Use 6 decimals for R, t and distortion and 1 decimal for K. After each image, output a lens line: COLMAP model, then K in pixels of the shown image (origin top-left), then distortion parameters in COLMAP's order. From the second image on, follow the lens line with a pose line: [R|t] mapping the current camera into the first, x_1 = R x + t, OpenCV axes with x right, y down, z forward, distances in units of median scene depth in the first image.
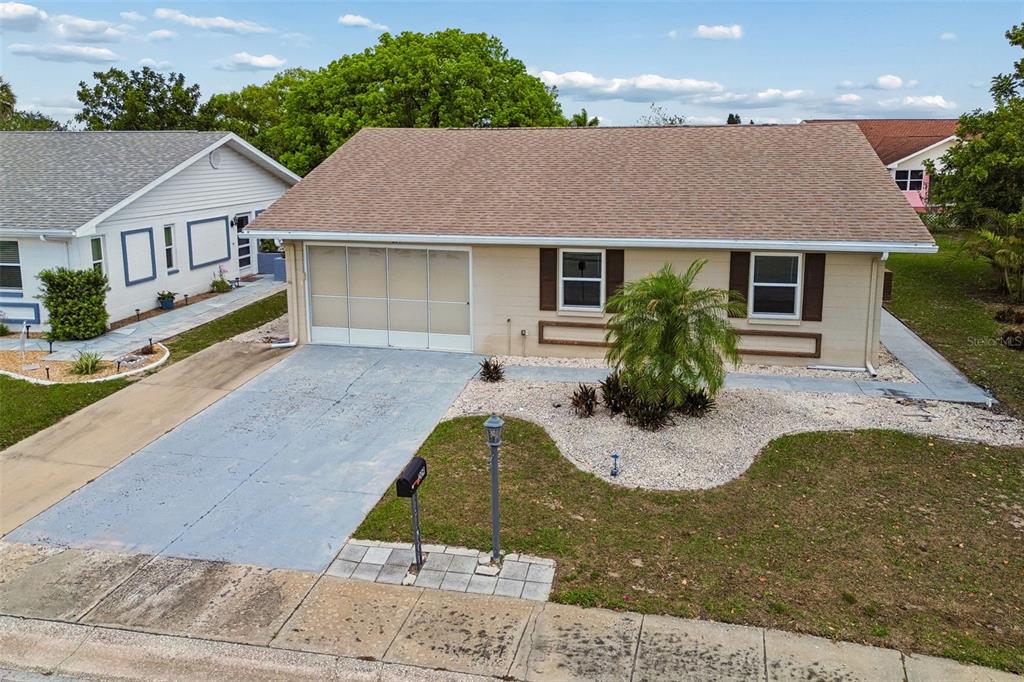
lens RADIAL K [[778.4, 0, 500.2], [0, 778.4, 261.8], [0, 0, 1]] dist [0.025100, -0.009408]
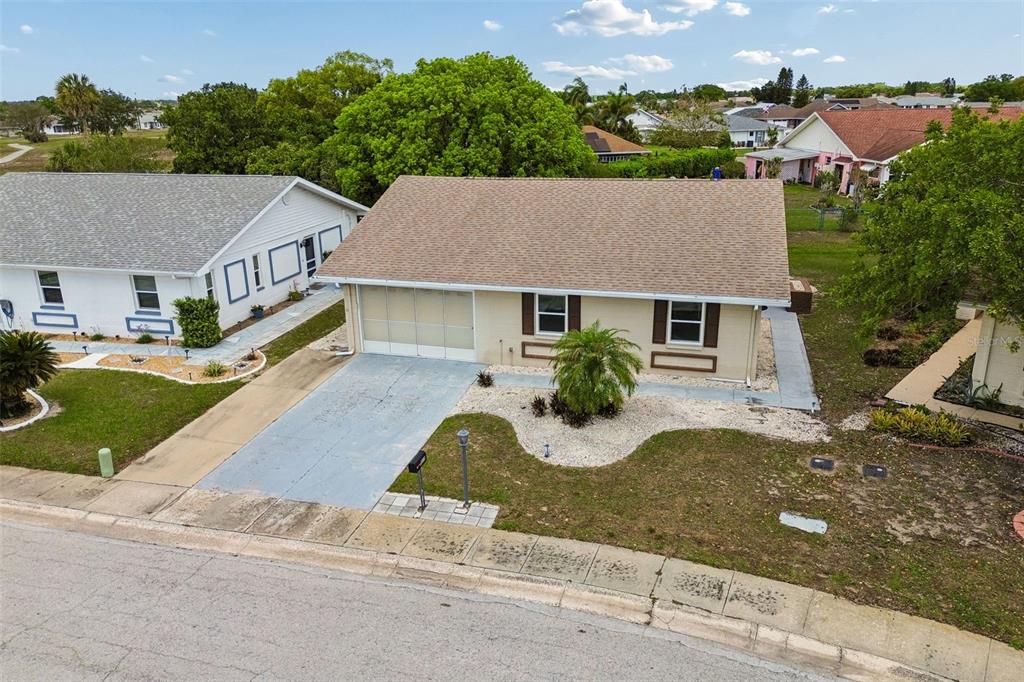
lens RADIAL K [[762.8, 0, 512.0], [0, 762.8, 341.0], [0, 0, 1]] dist [0.037283, -0.003439]
pose [[0.998571, 0.012972, -0.051850, 0.113463], [-0.003913, 0.985239, 0.171142, -0.177949], [0.053305, -0.170695, 0.983881, -0.400448]]
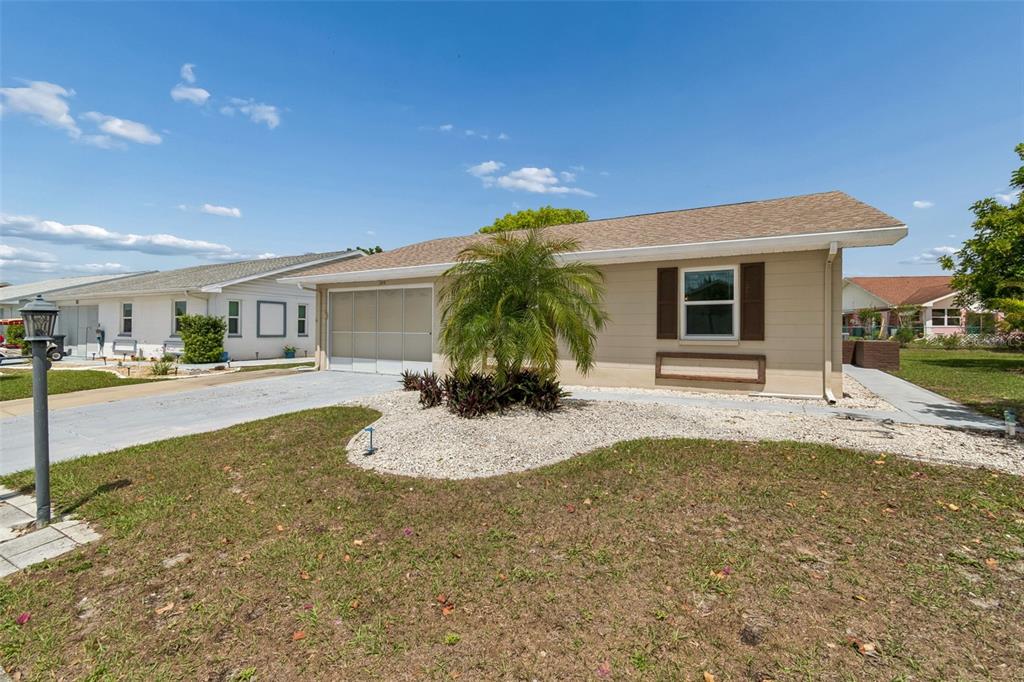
lens RADIAL K [[451.1, 0, 511.3], [0, 451.1, 337.3], [0, 0, 1]] dist [0.002168, -0.000248]
pose [[0.951716, 0.004904, -0.306942, 0.305241], [-0.047850, 0.990021, -0.132549, 0.156577], [0.303228, 0.140836, 0.942453, 0.451859]]
